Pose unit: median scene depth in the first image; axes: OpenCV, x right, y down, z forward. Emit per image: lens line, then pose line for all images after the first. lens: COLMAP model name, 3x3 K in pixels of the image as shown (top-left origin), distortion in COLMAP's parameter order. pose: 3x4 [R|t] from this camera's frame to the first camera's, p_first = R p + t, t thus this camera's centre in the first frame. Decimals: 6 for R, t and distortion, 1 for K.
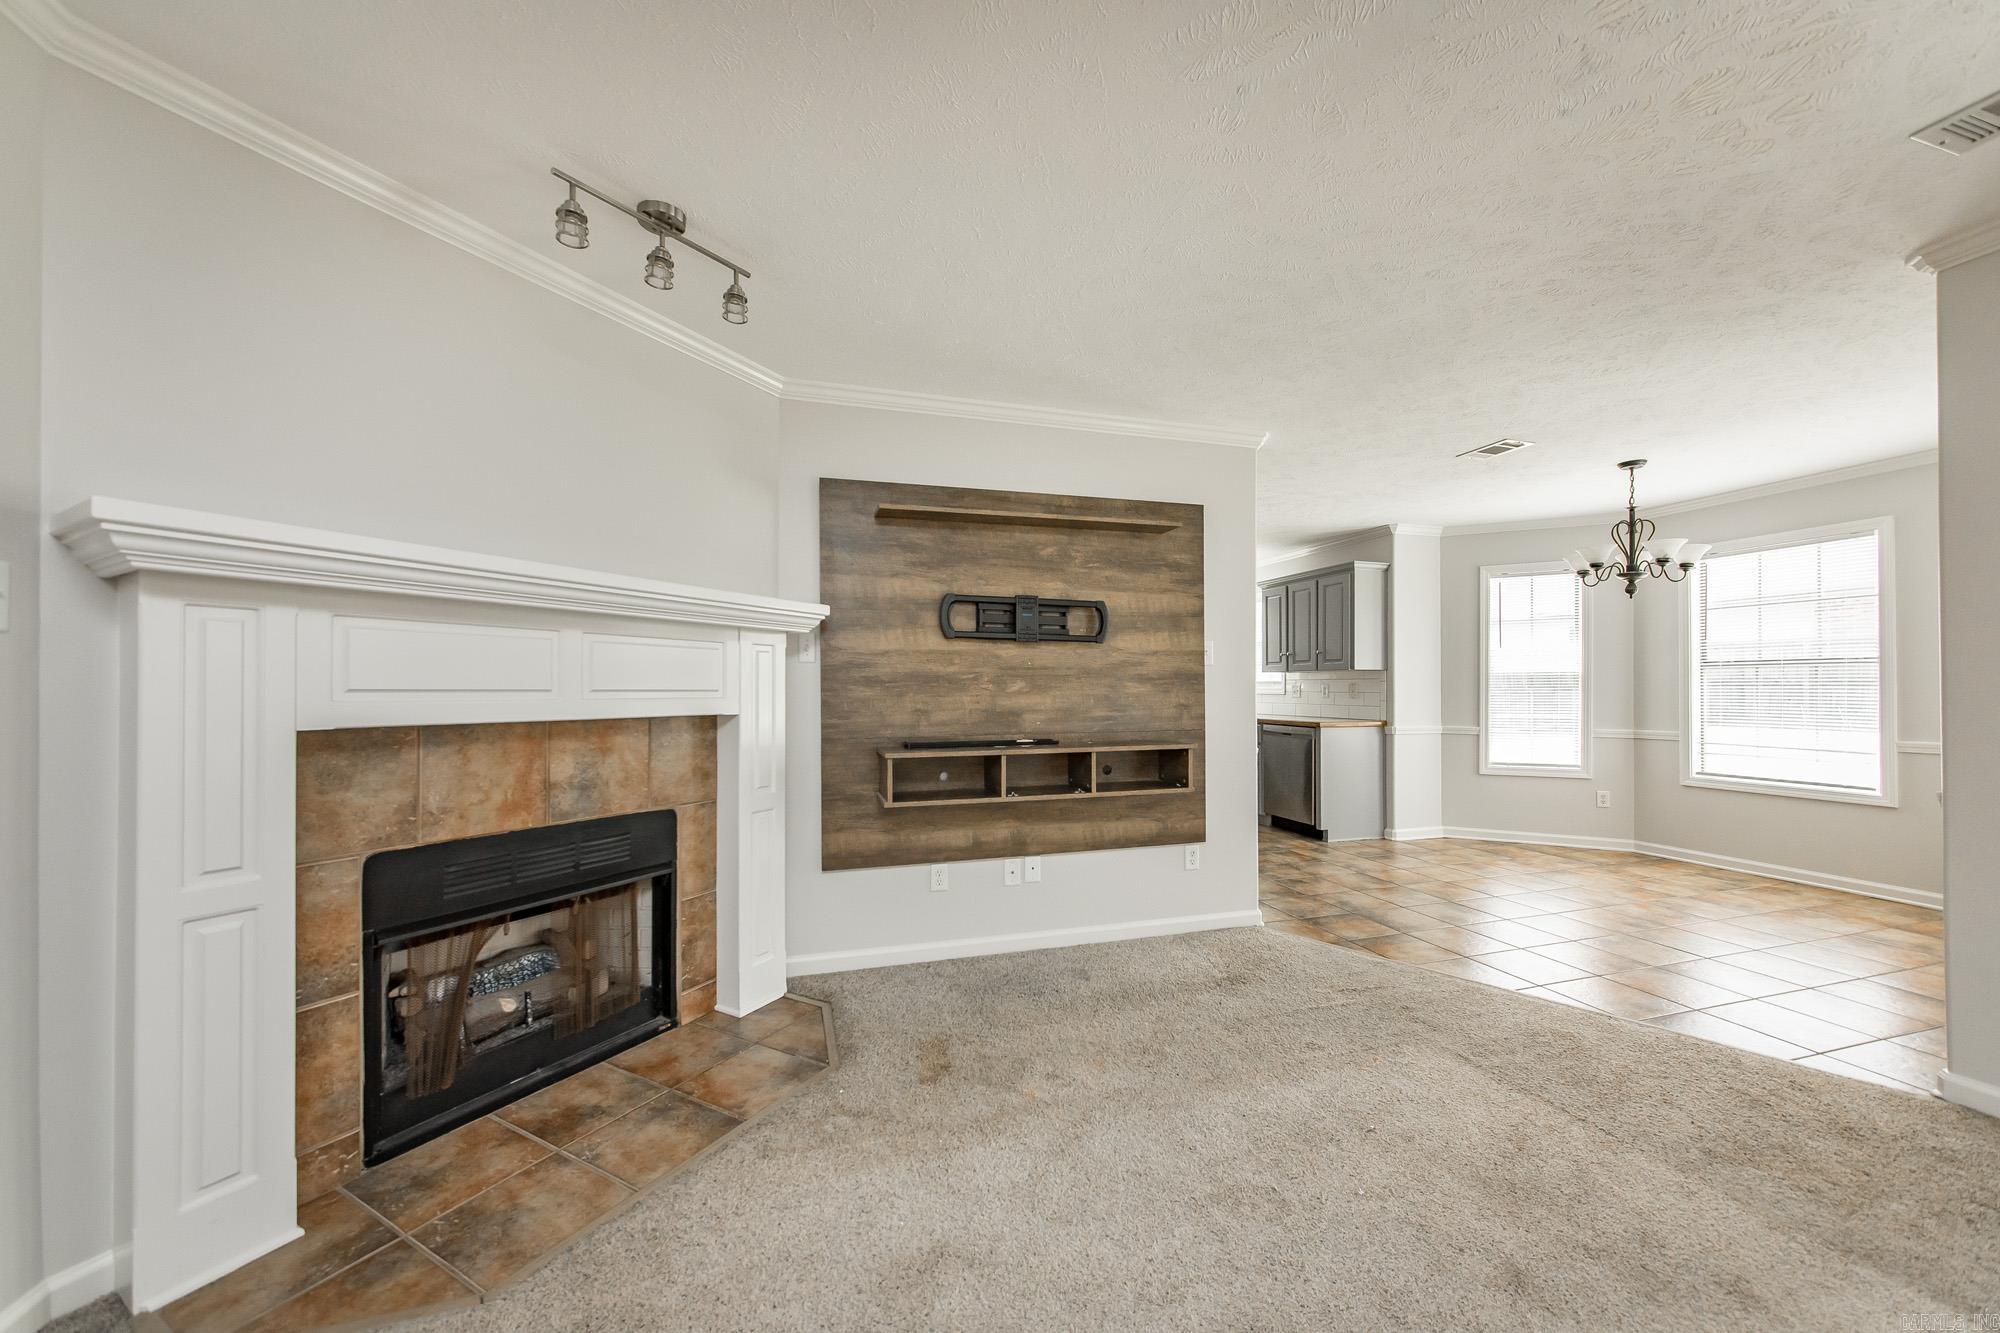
lens RADIAL K [[726.2, 0, 1014.8], [0, 726.2, 683.7], [0, 0, 1]] dist [-0.008988, 0.004307]
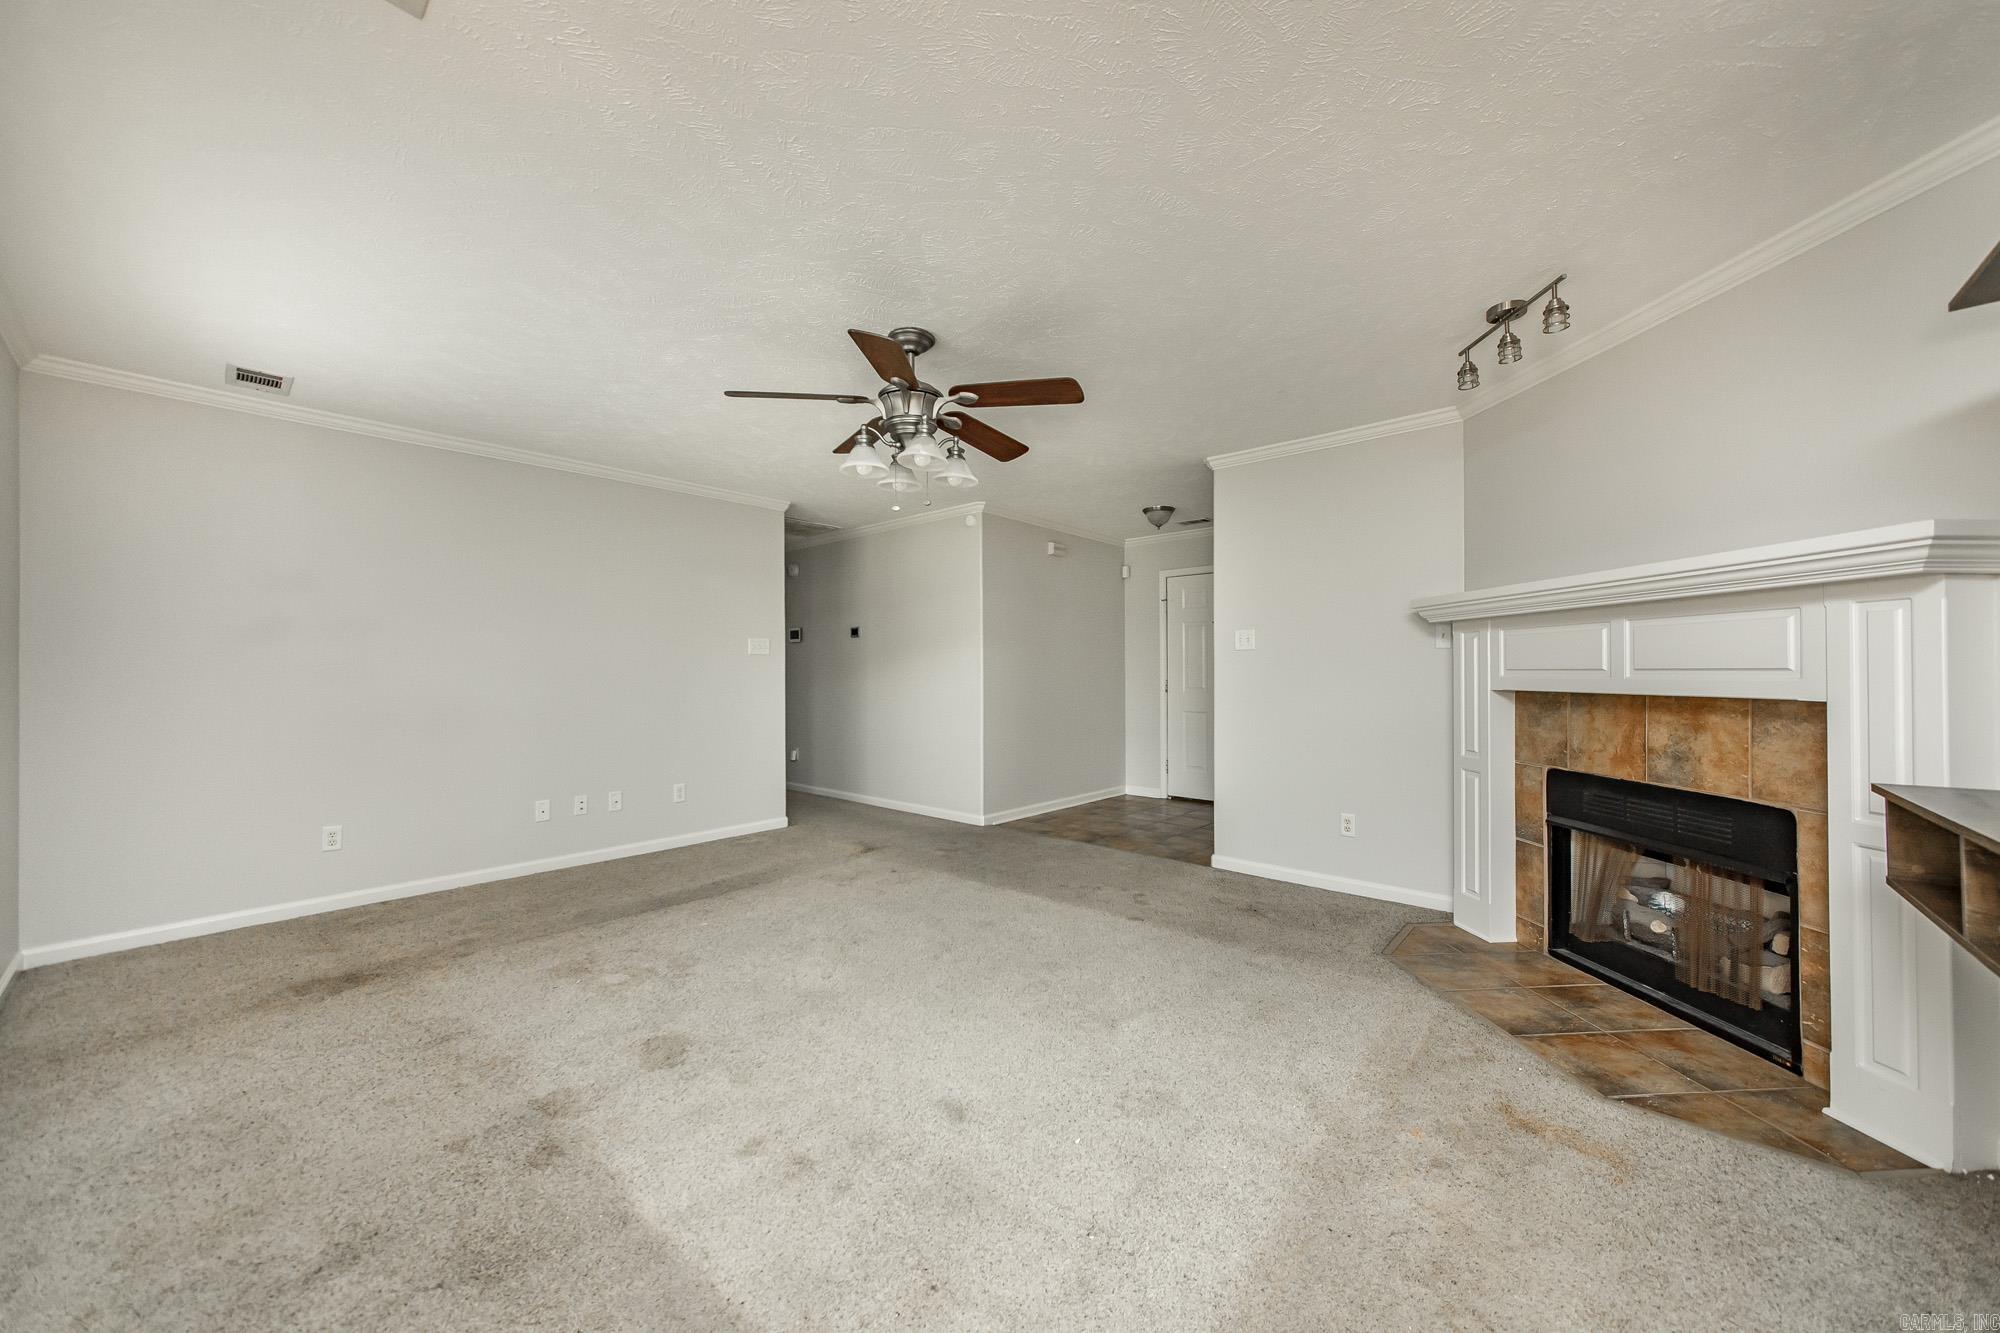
lens RADIAL K [[726.2, 0, 1010.4], [0, 726.2, 675.5], [0, 0, 1]] dist [-0.008988, 0.004307]
pose [[-0.841639, 0.002864, -0.540033, 0.606844], [0.004568, 0.999988, -0.001816, 0.011222], [0.540021, -0.003995, -0.841642, 0.993863]]
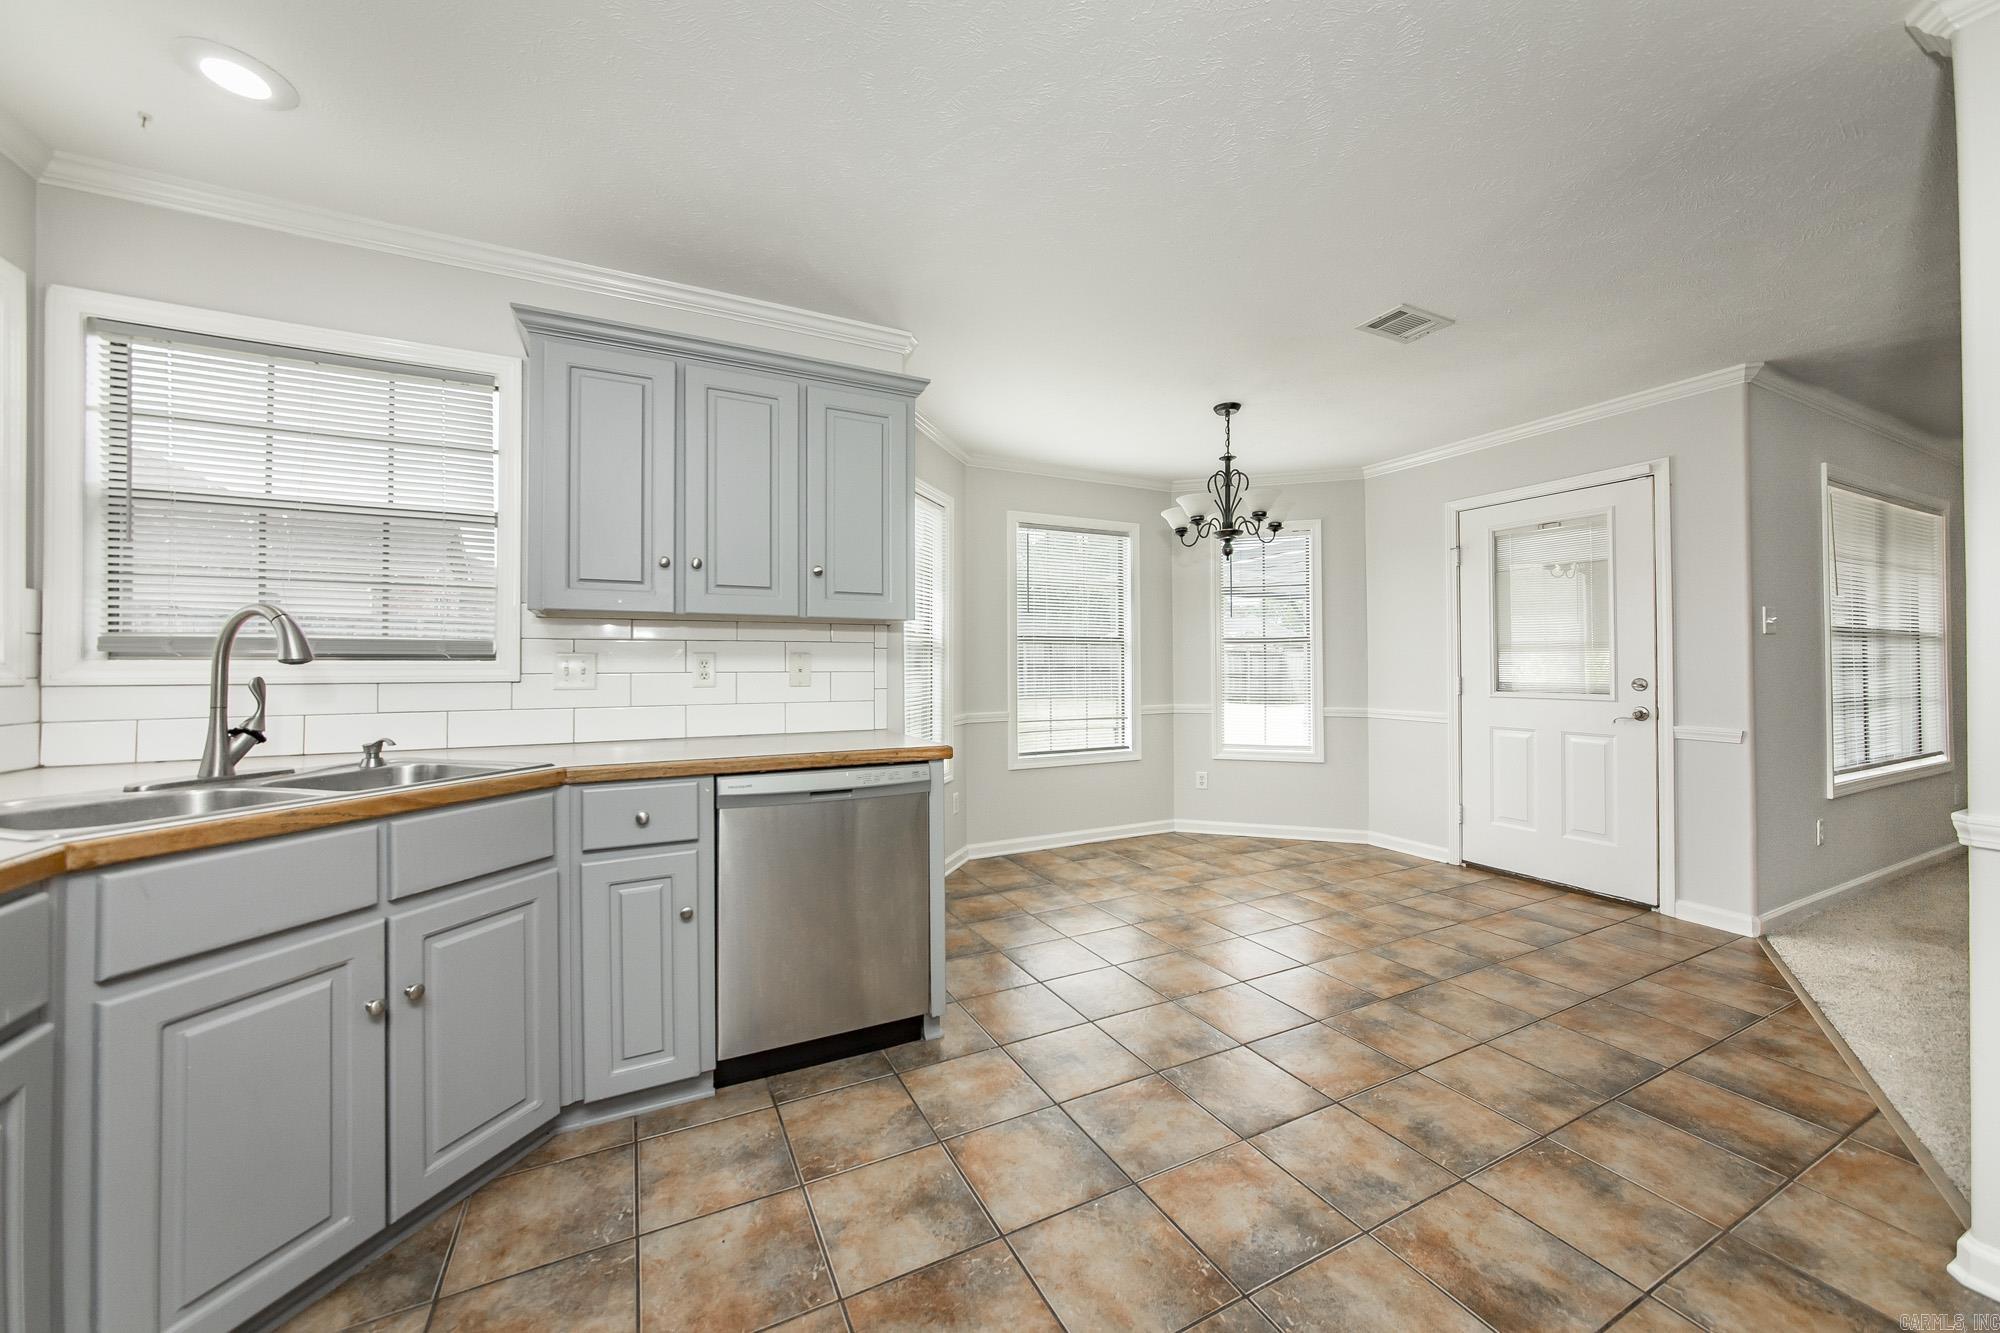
lens RADIAL K [[726.2, 0, 1000.0], [0, 726.2, 653.5], [0, 0, 1]] dist [-0.008988, 0.004307]
pose [[-0.176165, 0.012342, 0.984283, 0.040983], [-0.008960, 0.999860, -0.014141, 0.011828], [-0.984320, -0.011311, -0.176030, 1.899133]]
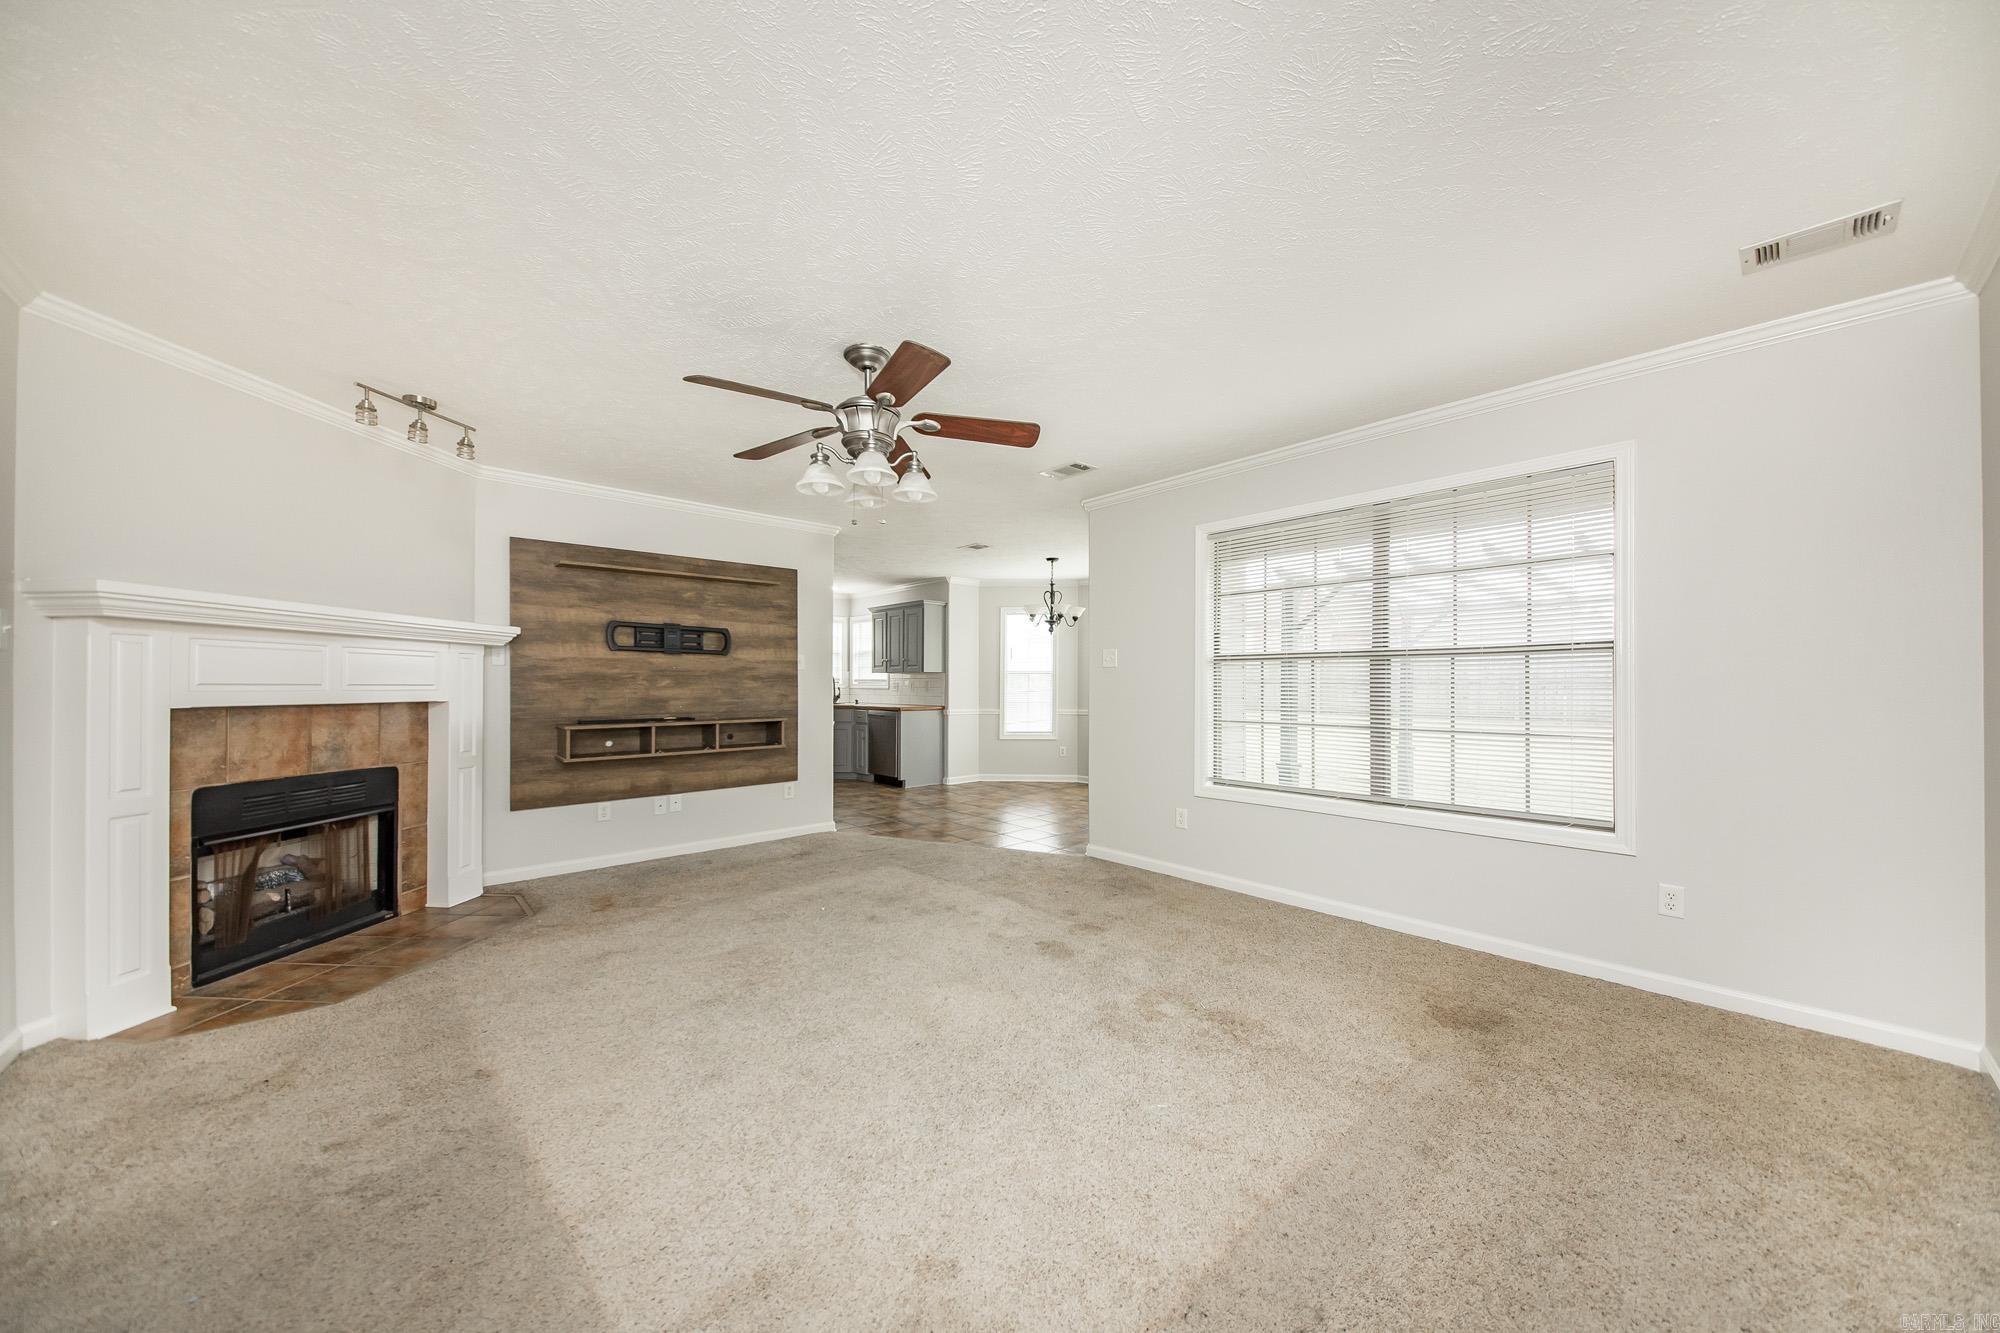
lens RADIAL K [[677.7, 0, 1017.2], [0, 677.7, 682.3], [0, 0, 1]] dist [-0.007380, -0.001592]
pose [[0.895659, 0.003415, 0.444729, 0.036745], [-0.004906, 0.999986, 0.002203, -0.004272], [-0.444715, -0.004155, 0.895663, -0.628009]]
